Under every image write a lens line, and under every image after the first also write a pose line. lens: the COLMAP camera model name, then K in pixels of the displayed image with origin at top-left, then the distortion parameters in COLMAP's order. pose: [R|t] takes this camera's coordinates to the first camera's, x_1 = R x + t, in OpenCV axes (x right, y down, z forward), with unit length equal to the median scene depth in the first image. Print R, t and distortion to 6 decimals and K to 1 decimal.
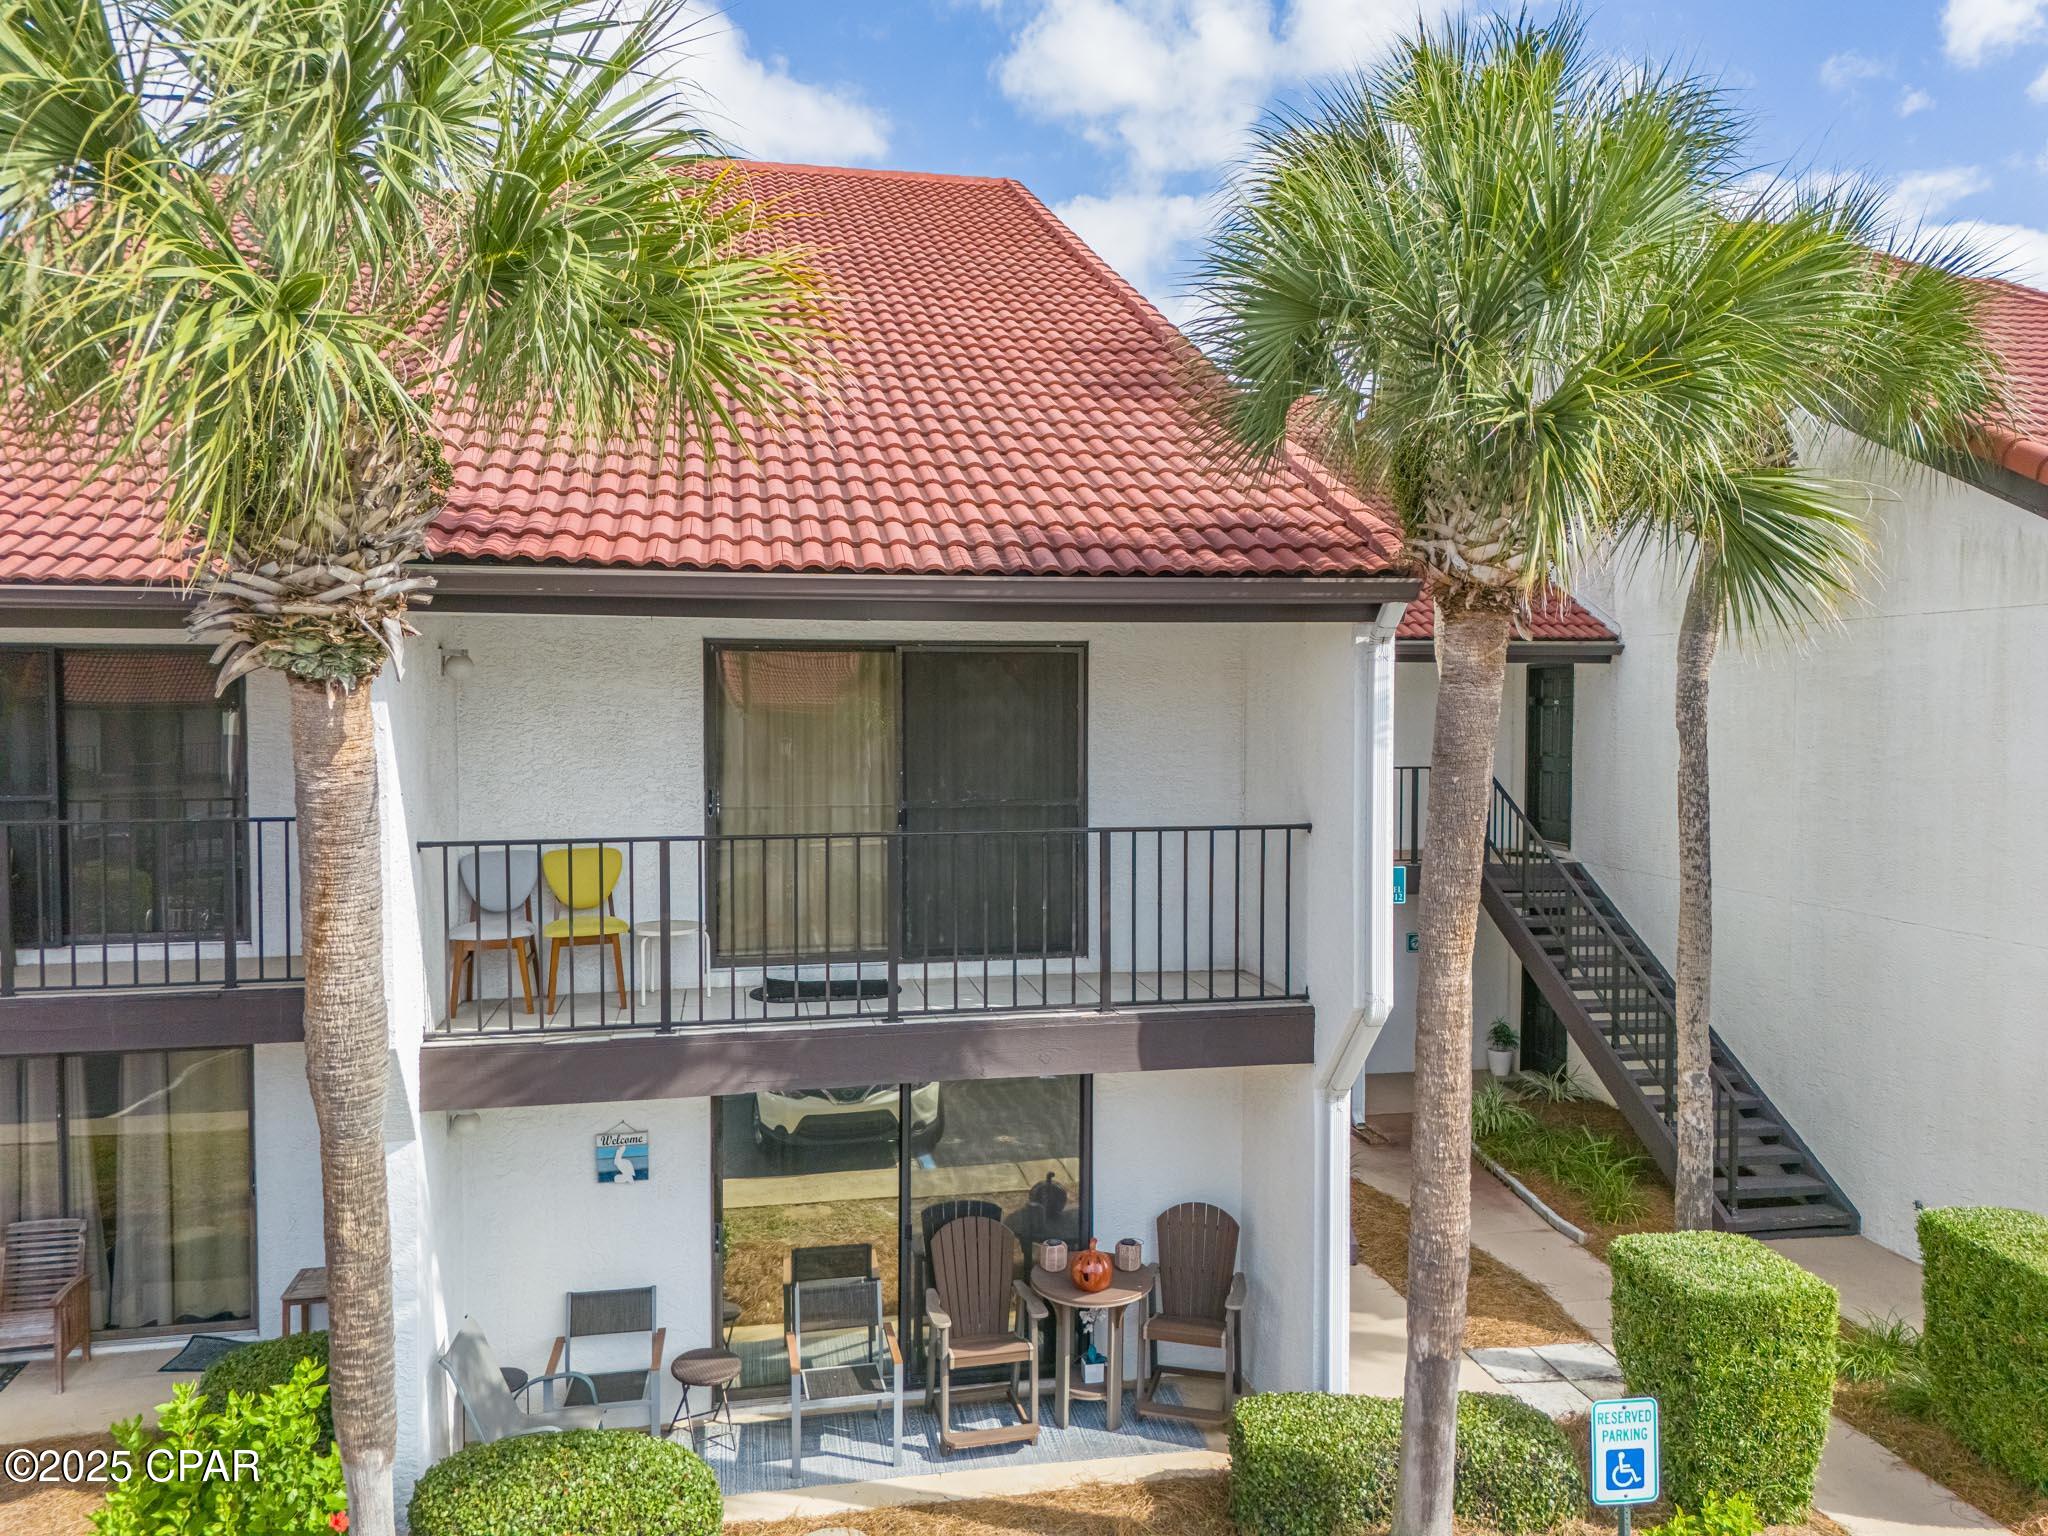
lens RADIAL K [[1515.3, 0, 1024.0], [0, 1515.3, 768.0], [0, 0, 1]] dist [0.057165, -0.042949]
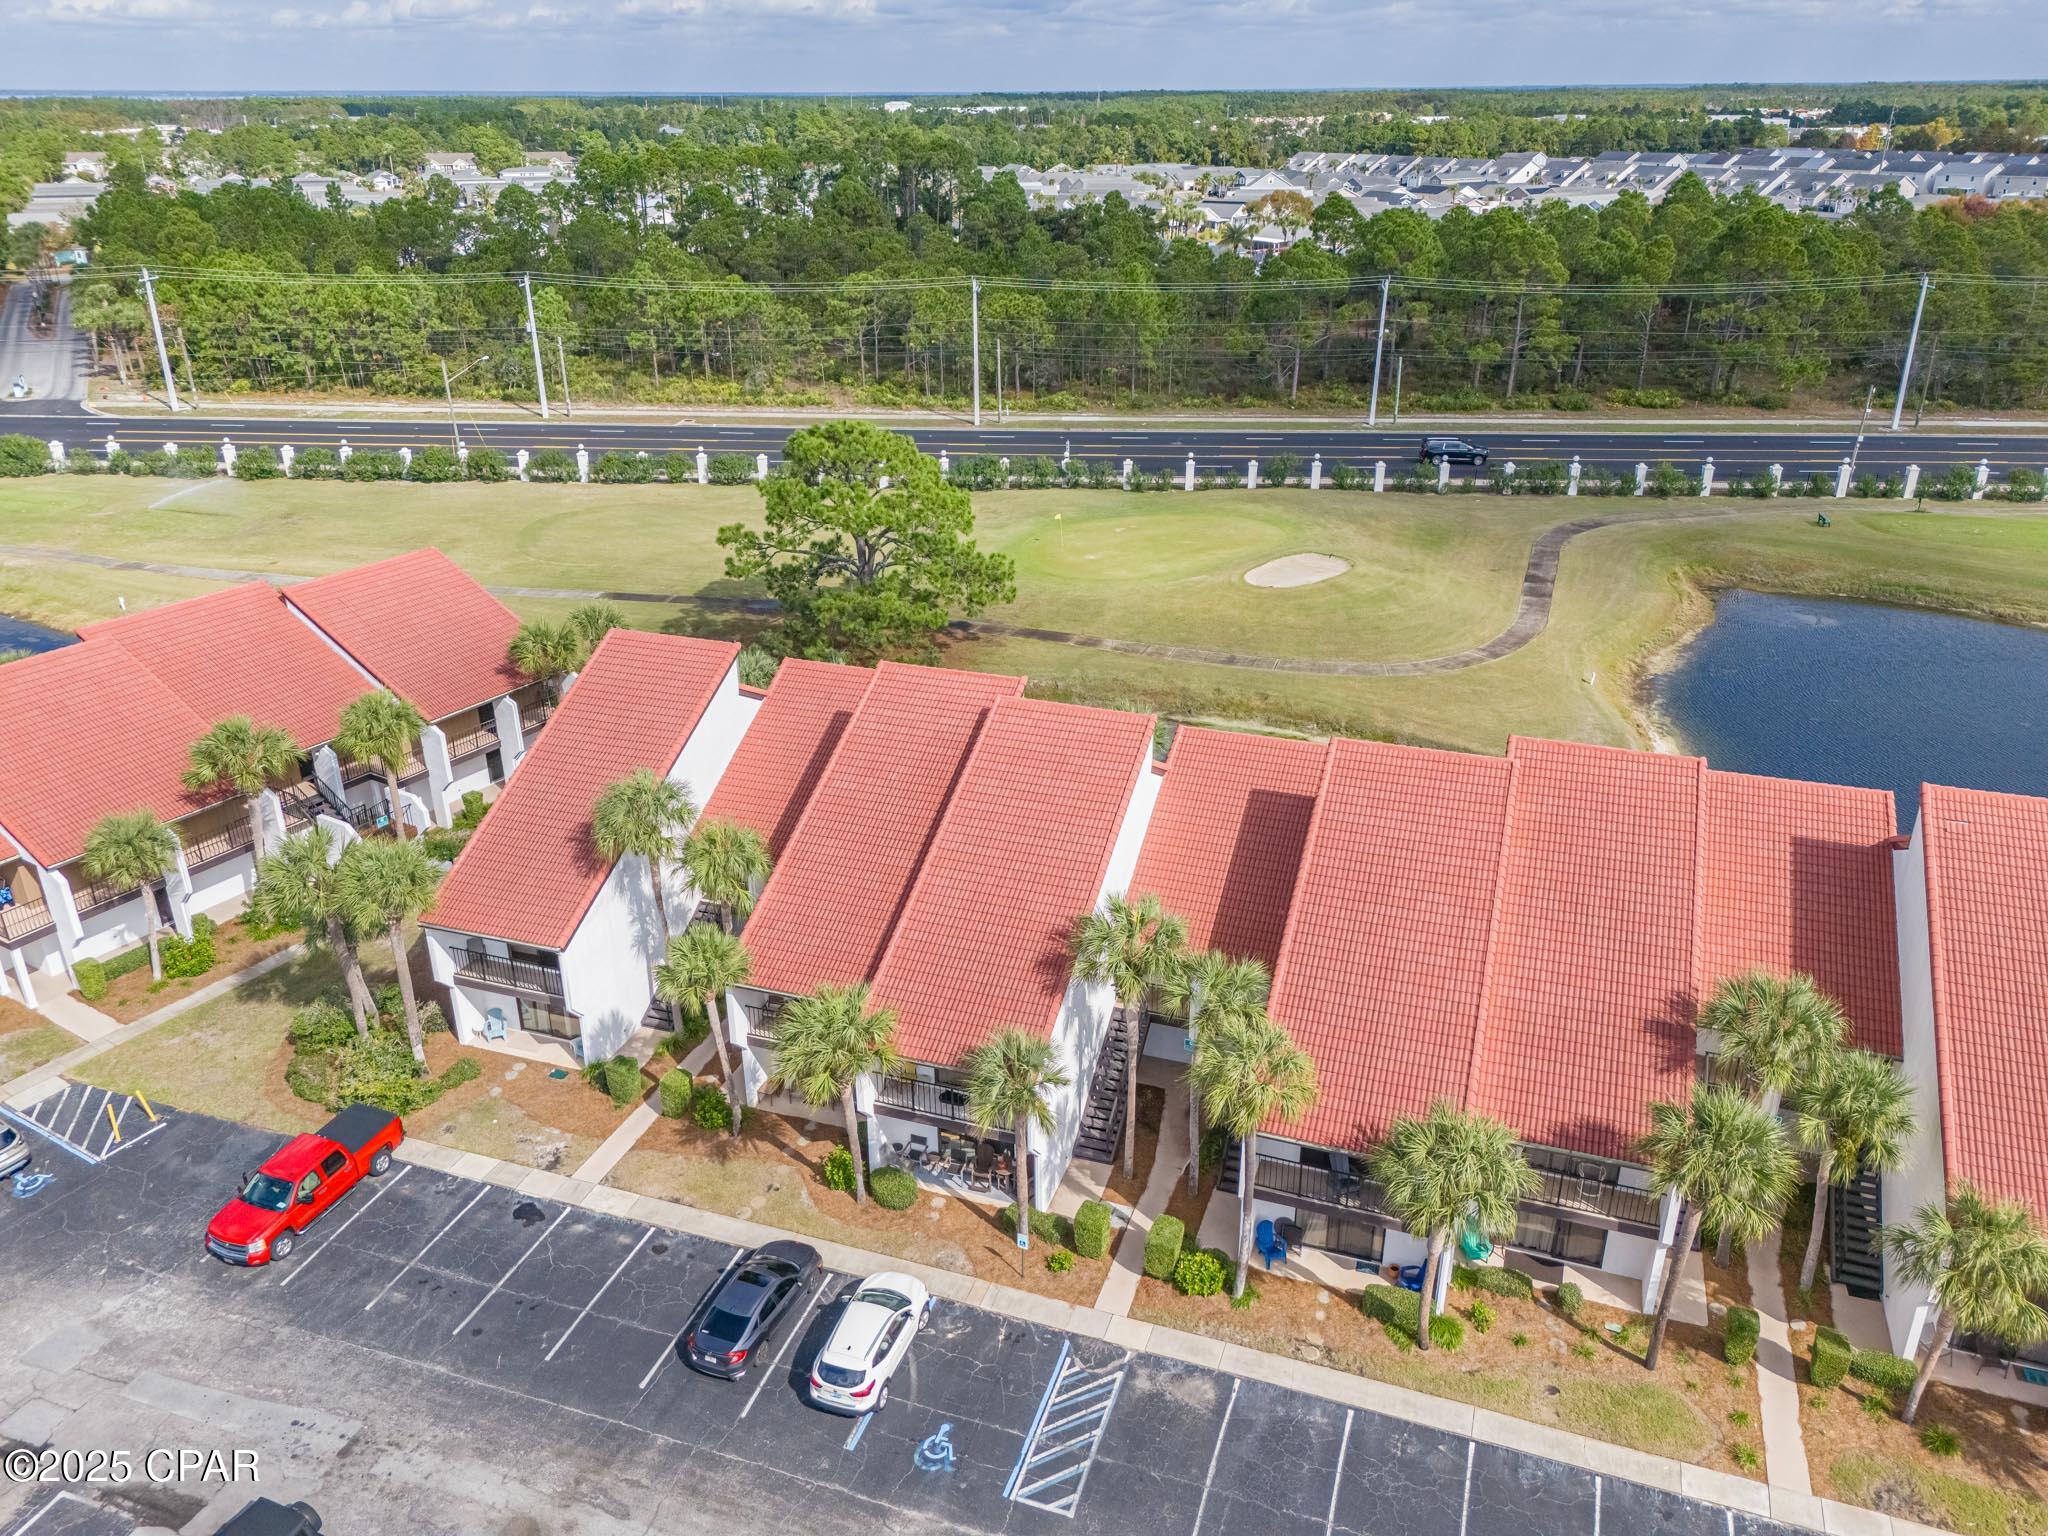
lens RADIAL K [[1515.3, 0, 1024.0], [0, 1515.3, 768.0], [0, 0, 1]] dist [0.057165, -0.042949]
pose [[0.860947, 0.206385, -0.464947, 2.047389], [-0.016864, 0.925077, 0.379404, -2.611548], [0.508415, -0.318806, 0.799923, -2.355941]]
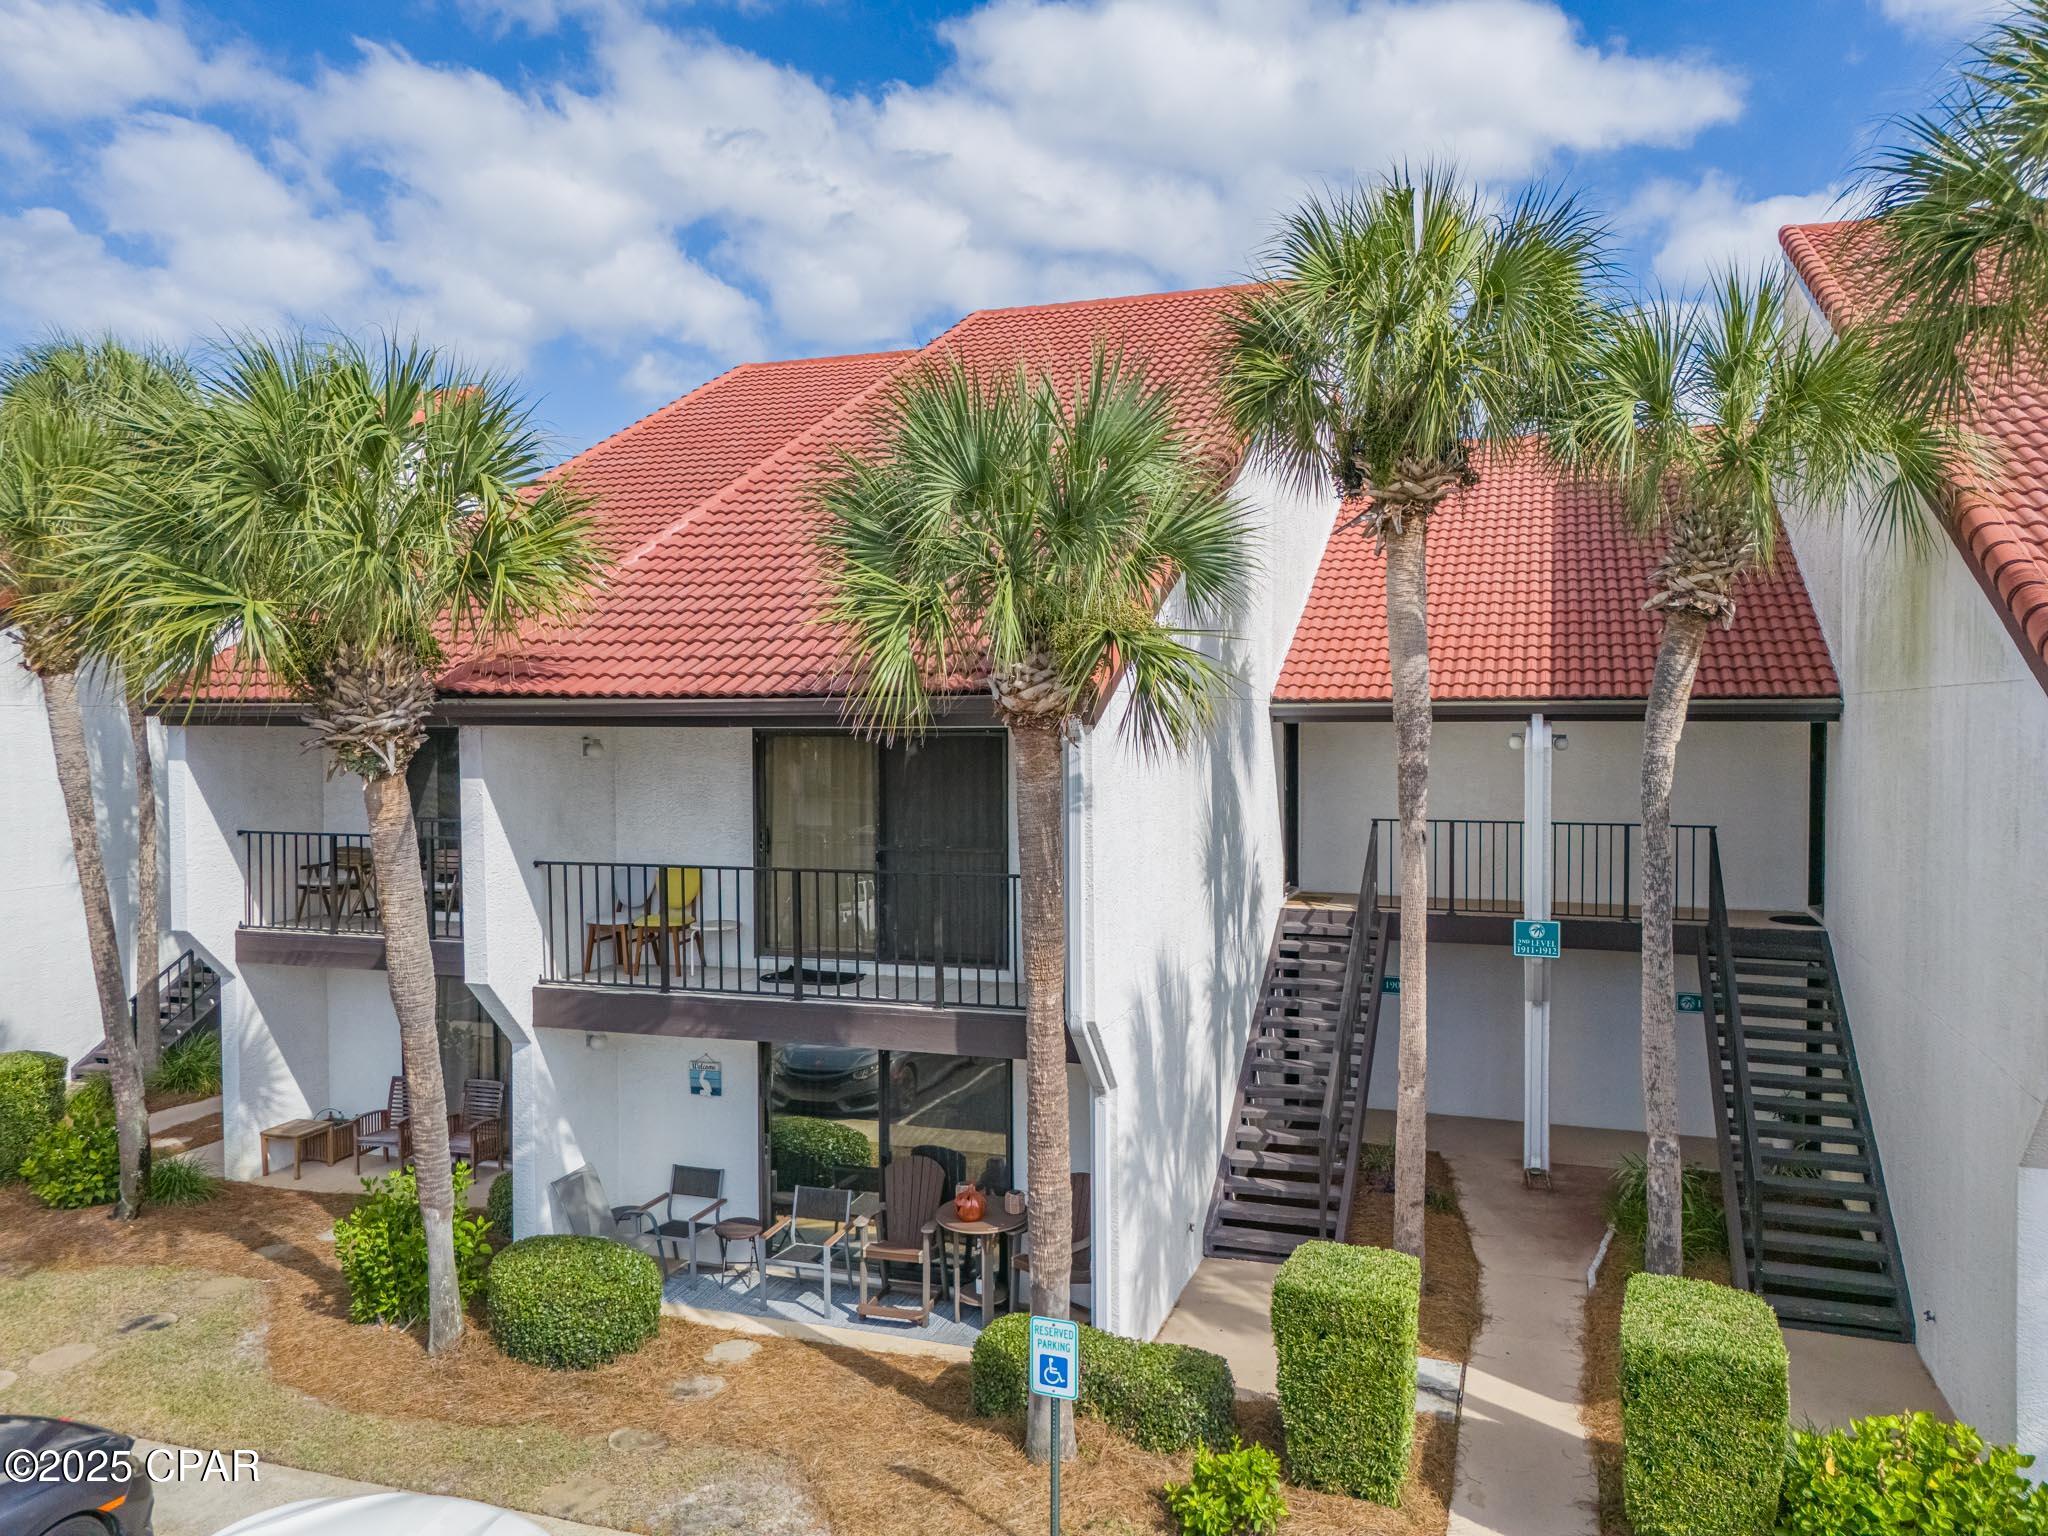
lens RADIAL K [[1519.8, 0, 1021.6], [0, 1519.8, 757.7], [0, 0, 1]] dist [0.051429, -0.040066]
pose [[0.861798, 0.011244, -0.507127, 0.751245], [-0.018948, 0.999770, -0.010034, -0.047280], [0.506897, 0.018256, 0.861813, -0.126616]]
